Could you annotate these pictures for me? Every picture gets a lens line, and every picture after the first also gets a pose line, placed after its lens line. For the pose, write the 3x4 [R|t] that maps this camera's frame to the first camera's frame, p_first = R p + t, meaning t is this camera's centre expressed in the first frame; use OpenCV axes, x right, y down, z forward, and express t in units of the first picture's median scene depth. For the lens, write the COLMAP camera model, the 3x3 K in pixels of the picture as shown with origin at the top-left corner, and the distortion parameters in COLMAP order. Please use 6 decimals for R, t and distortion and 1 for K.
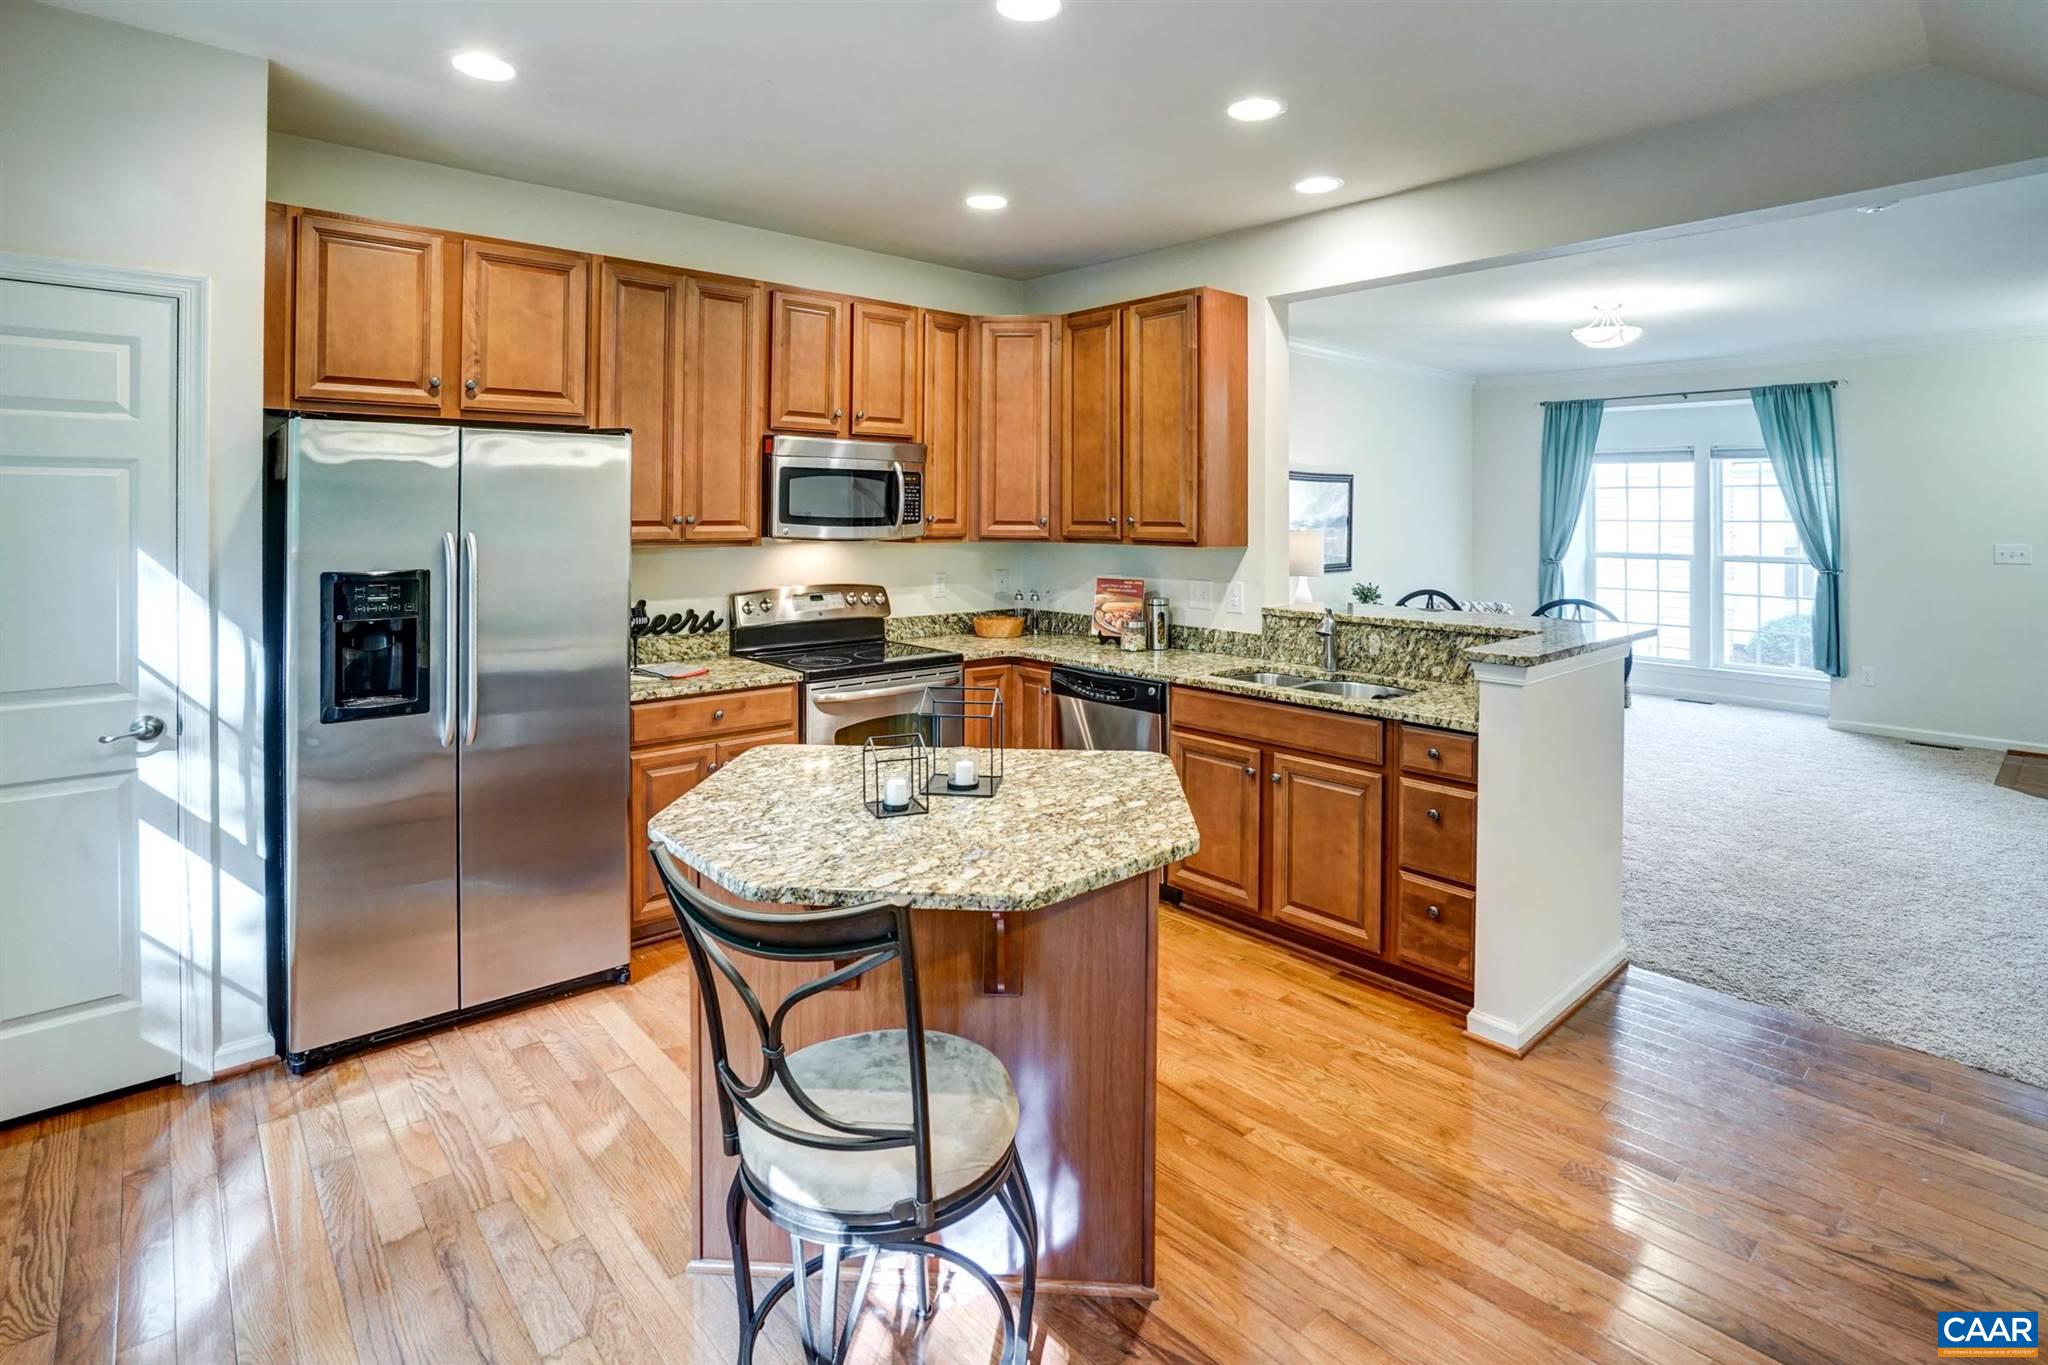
lens RADIAL K [[1024.0, 0, 1025.2], [0, 1024.0, 501.0], [0, 0, 1]] dist [-0.061187, 0.028773]
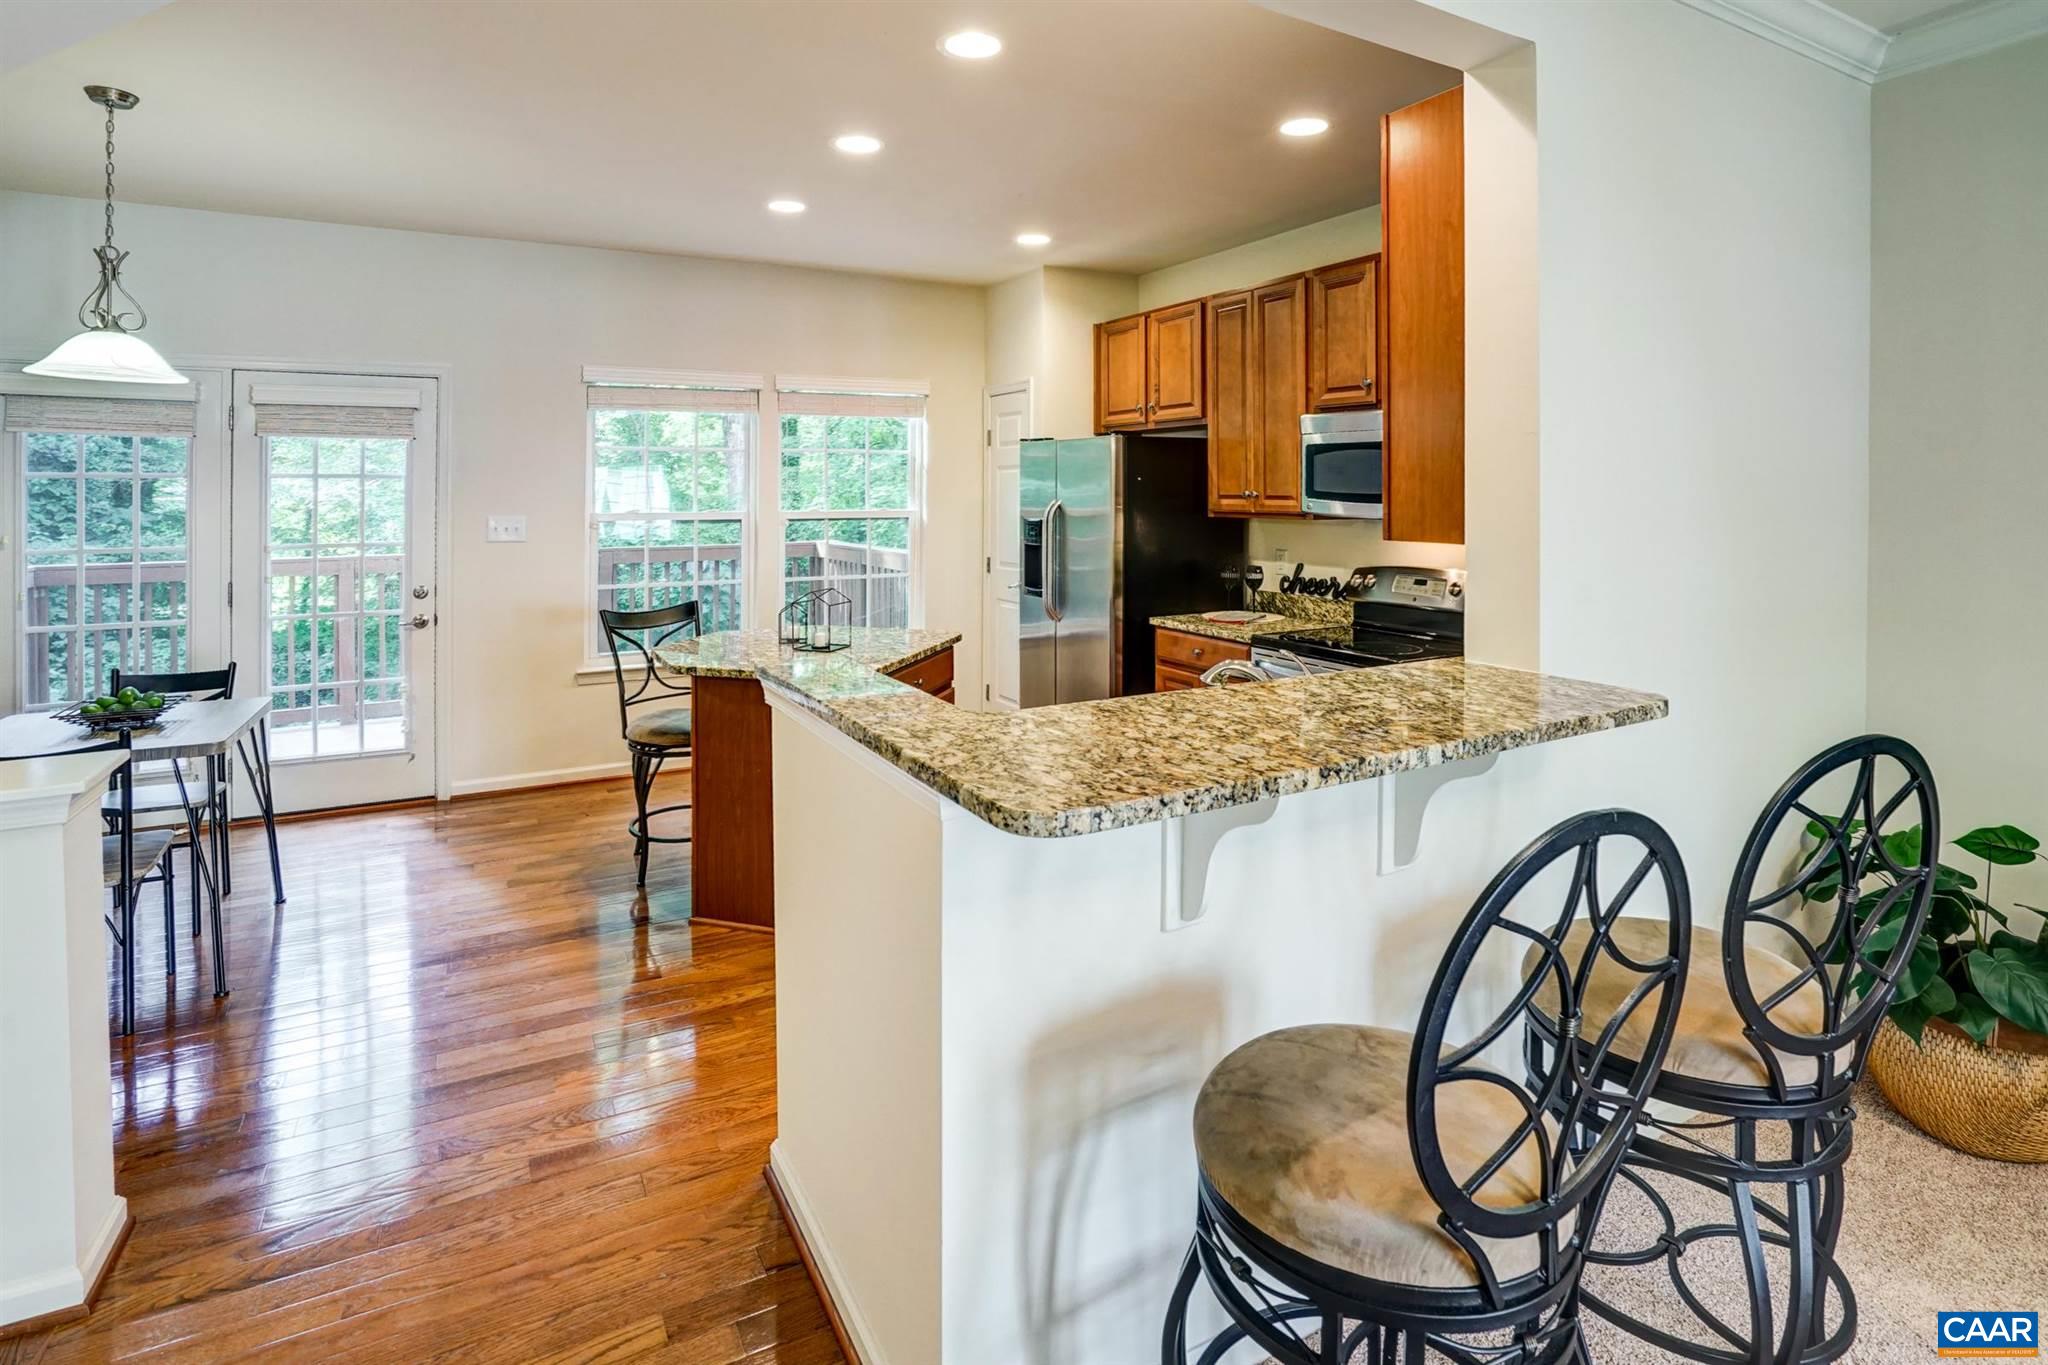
lens RADIAL K [[1015.6, 0, 1053.6], [0, 1015.6, 499.6], [0, 0, 1]] dist [-0.056355, 0.018237]
pose [[-0.194234, 0.003033, -0.980951, 0.904508], [0.002873, 0.999993, 0.002523, 0.021287], [0.980951, -0.002328, -0.194241, 1.036008]]
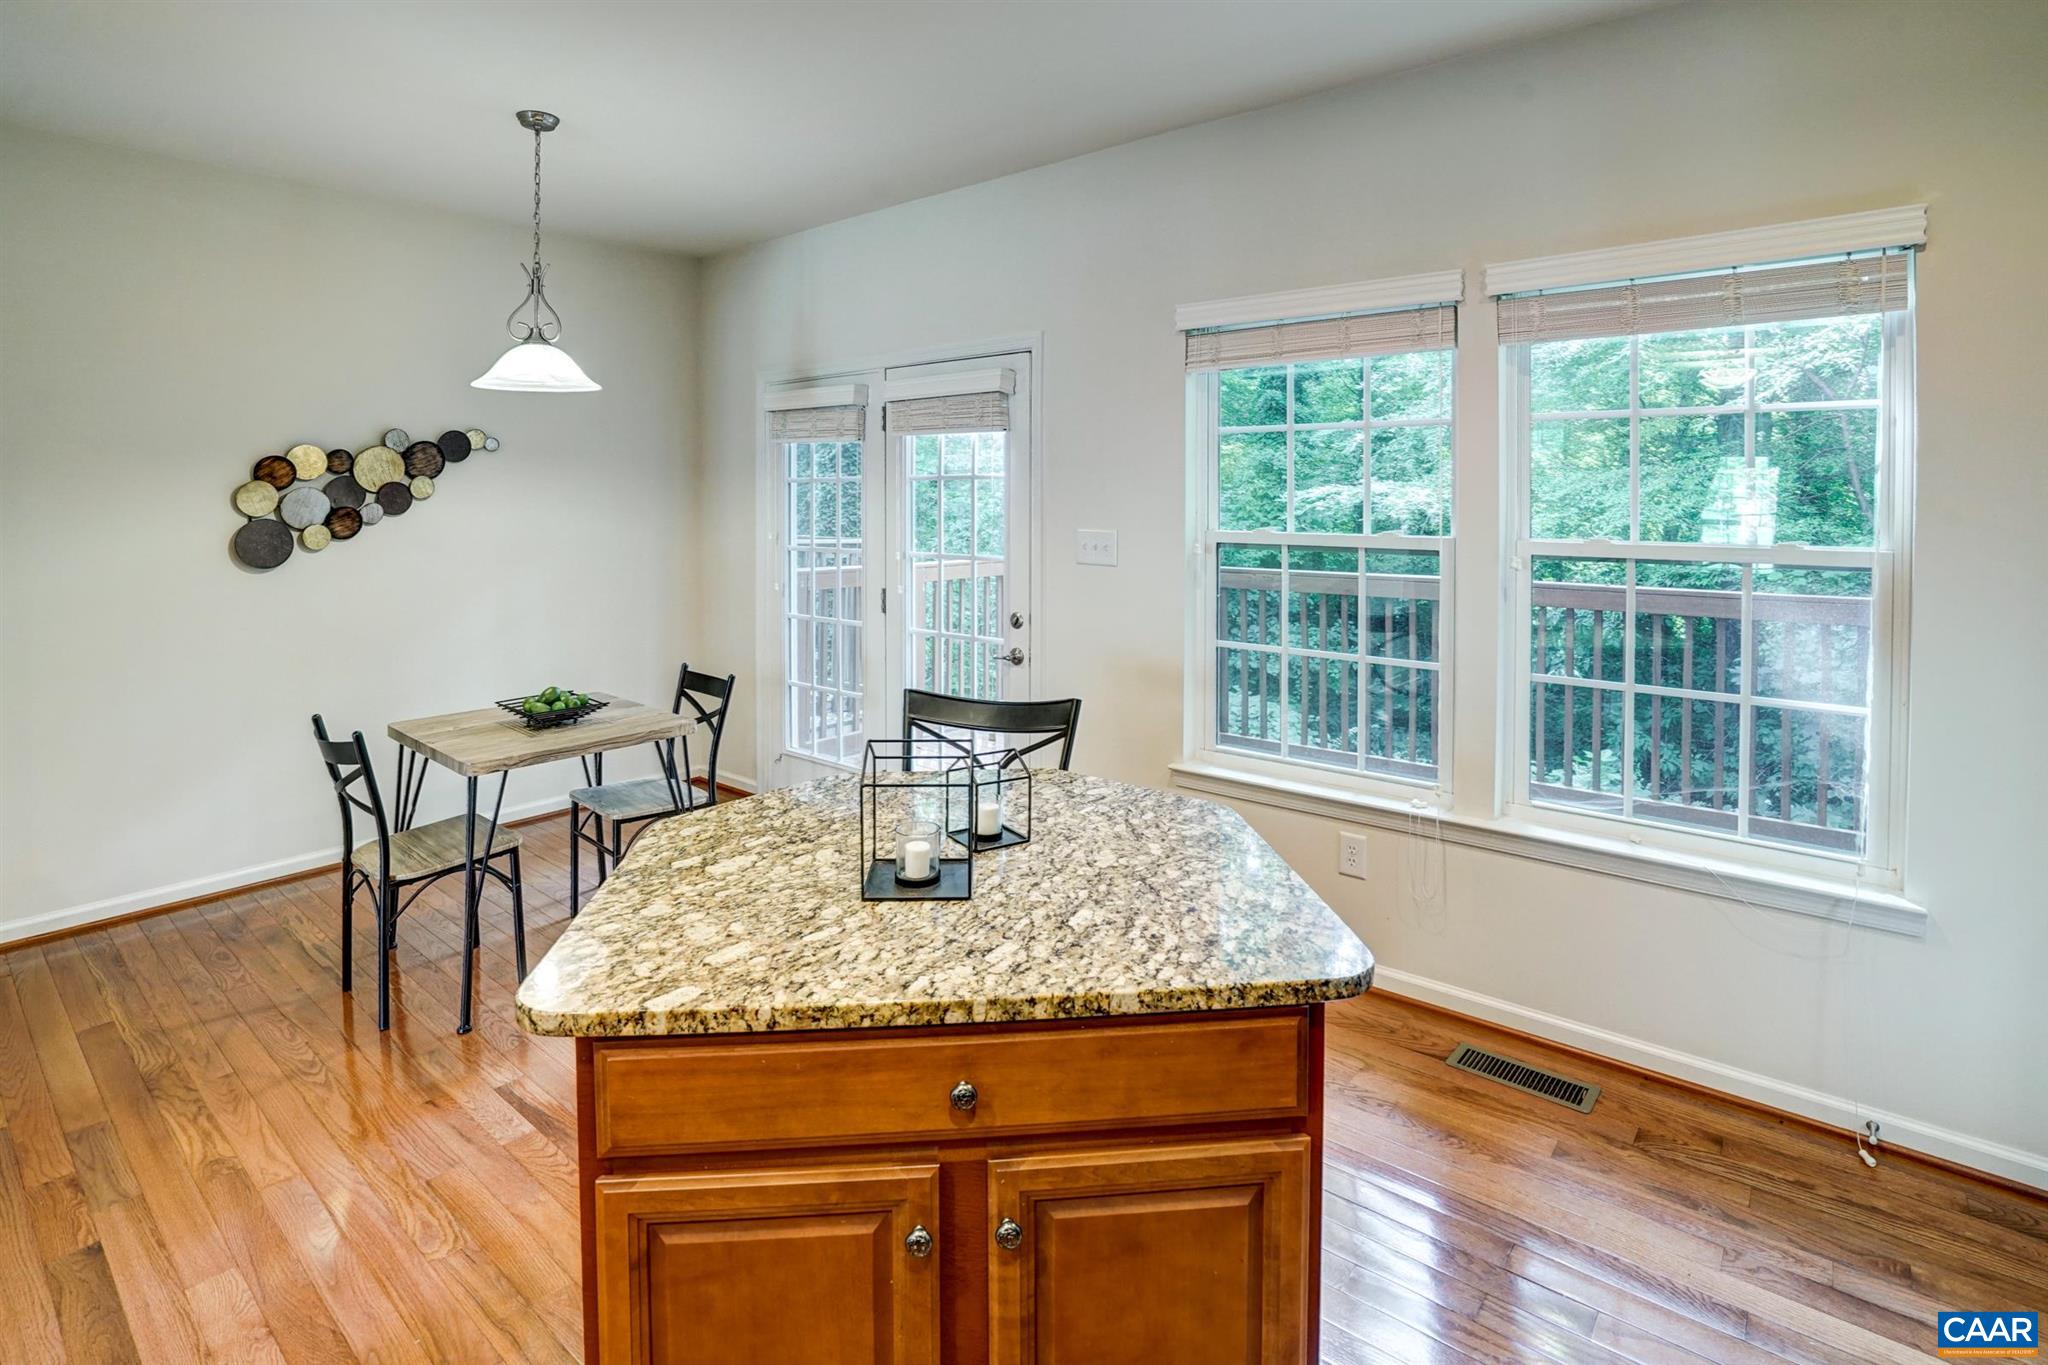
lens RADIAL K [[1024.0, 0, 1025.2], [0, 1024.0, 501.0], [0, 0, 1]] dist [-0.061187, 0.028773]
pose [[-0.990624, -0.003127, -0.136578, -0.015005], [-0.004413, 0.999949, 0.009114, 0.008576], [0.136543, 0.009631, -0.990587, 1.036685]]
